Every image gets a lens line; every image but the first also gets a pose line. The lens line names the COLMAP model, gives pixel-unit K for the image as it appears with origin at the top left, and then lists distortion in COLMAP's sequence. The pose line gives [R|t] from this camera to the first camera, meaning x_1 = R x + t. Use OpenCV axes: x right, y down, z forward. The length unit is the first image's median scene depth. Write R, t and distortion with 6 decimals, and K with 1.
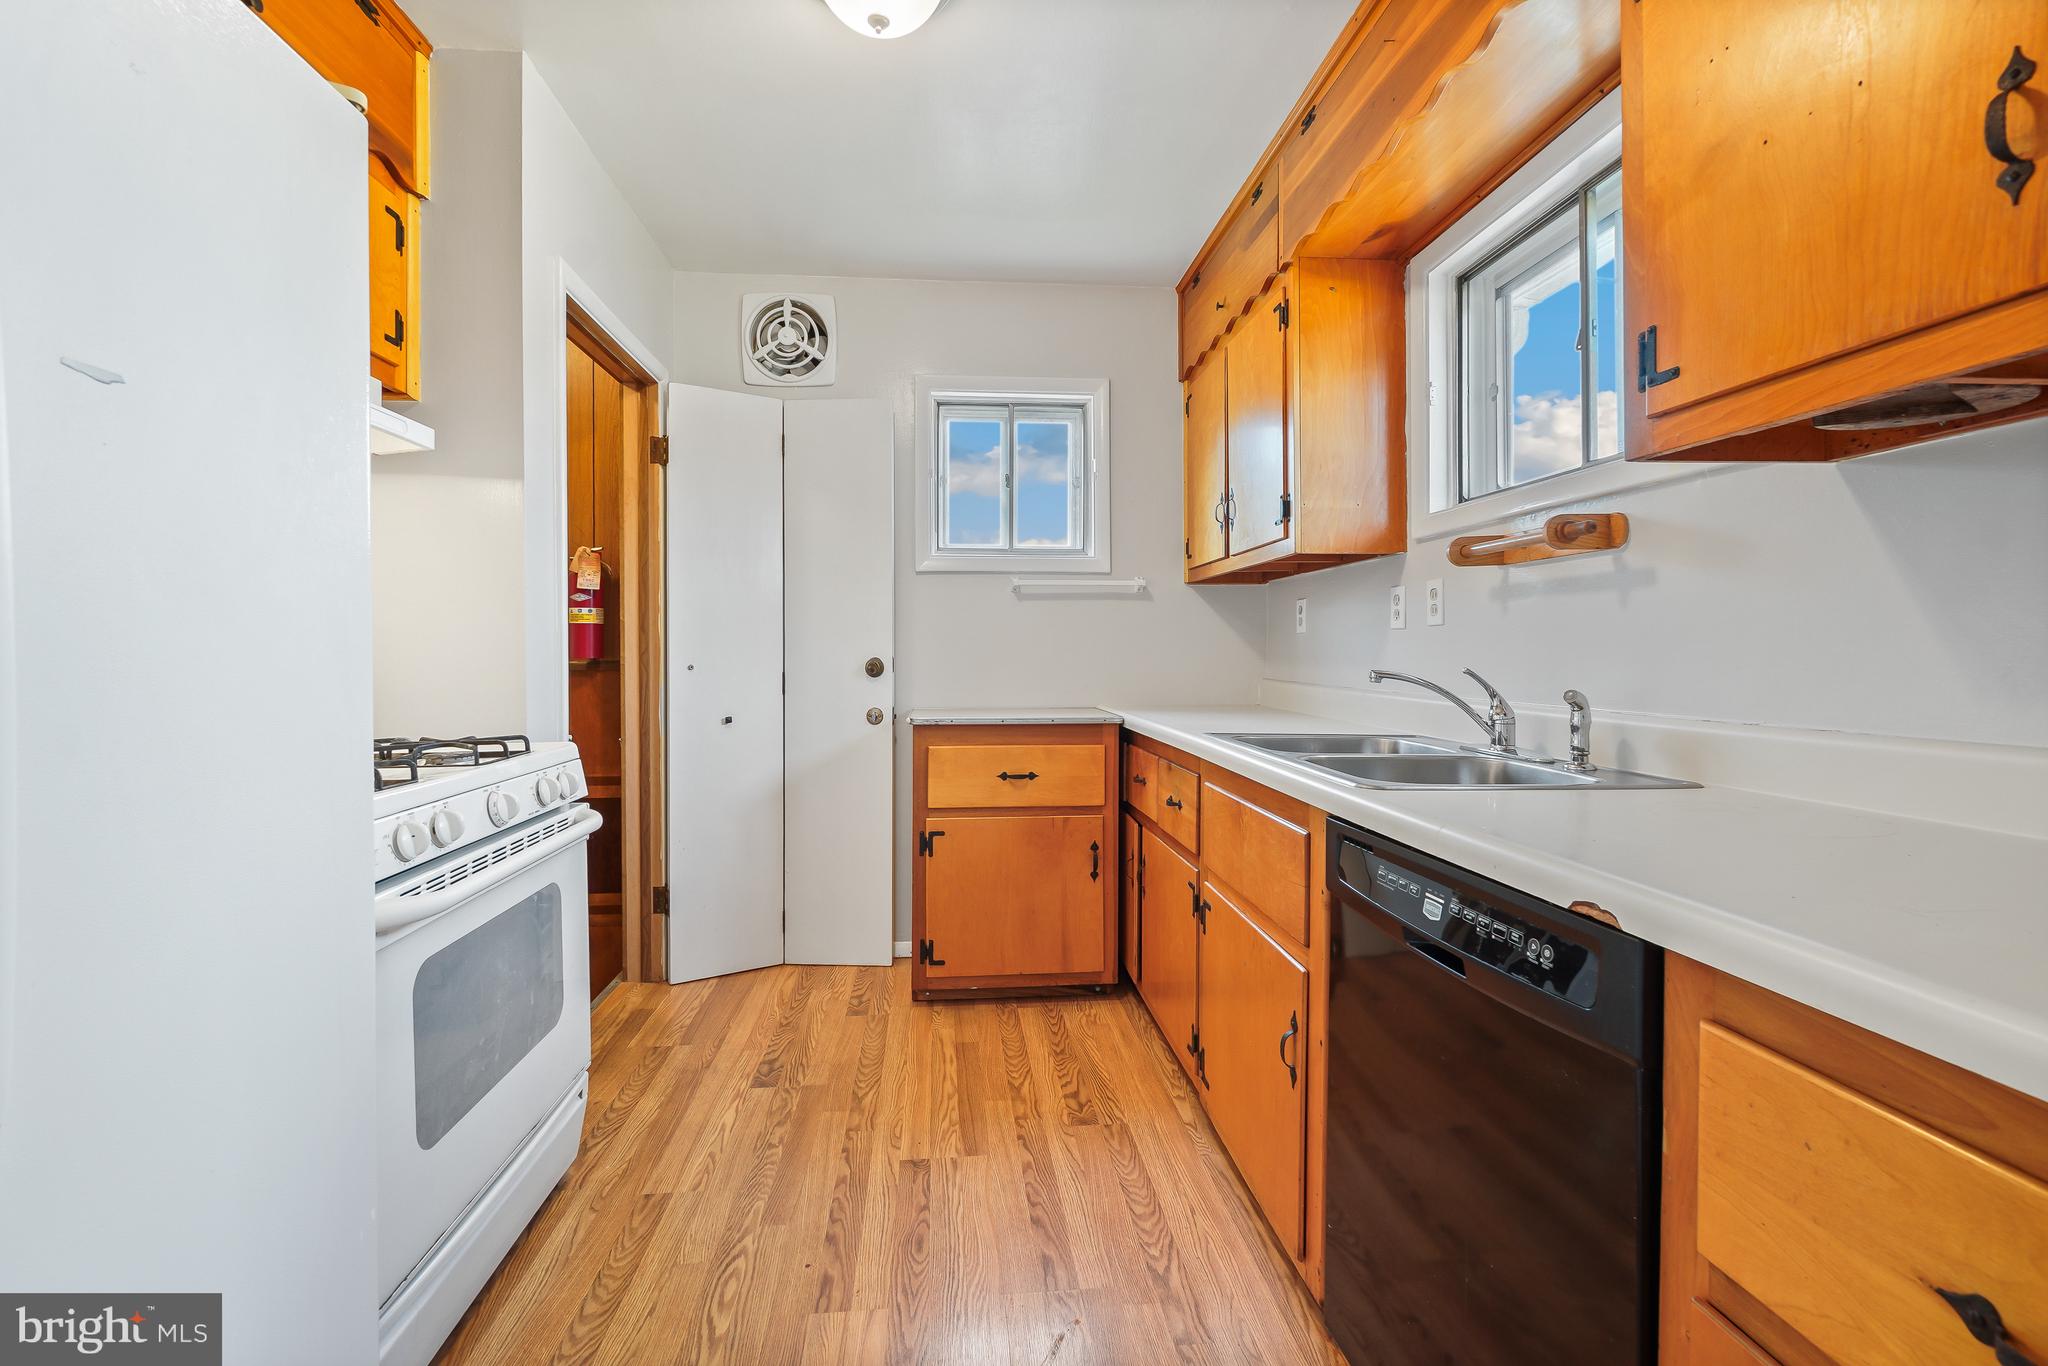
lens RADIAL K [[898.6, 0, 1018.0], [0, 898.6, 648.9], [0, 0, 1]] dist [-0.012150, 0.001279]
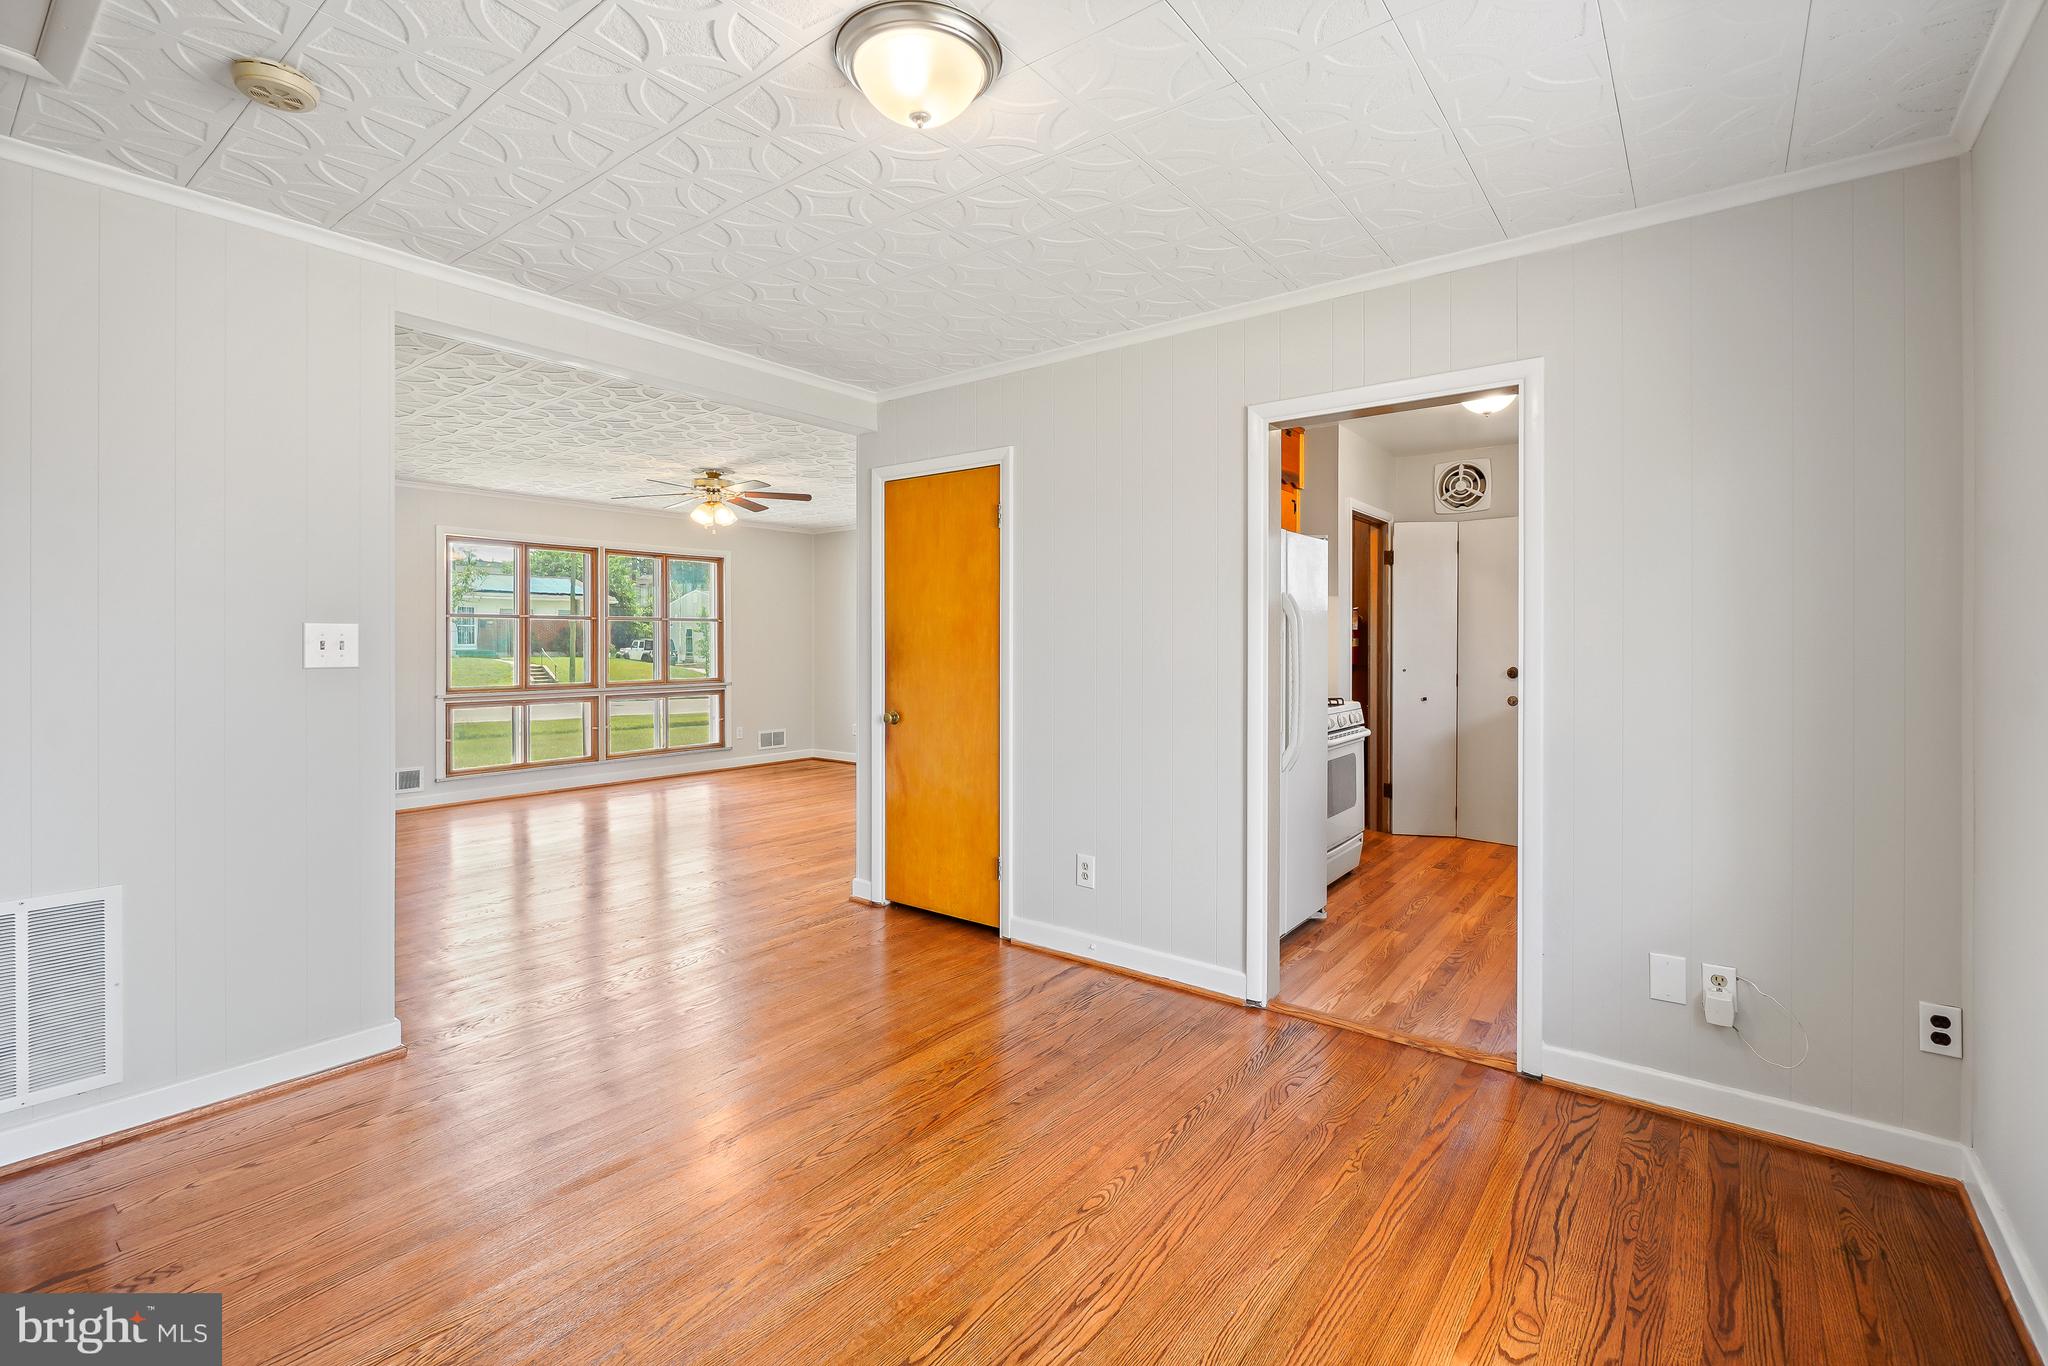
lens RADIAL K [[898.6, 0, 1022.6], [0, 898.6, 664.9], [0, 0, 1]] dist [-0.012150, 0.001279]
pose [[0.739870, 0.013589, -0.672612, 0.300591], [-0.002192, 0.999839, 0.017789, -0.021860], [0.672746, -0.011687, 0.739781, -0.909027]]
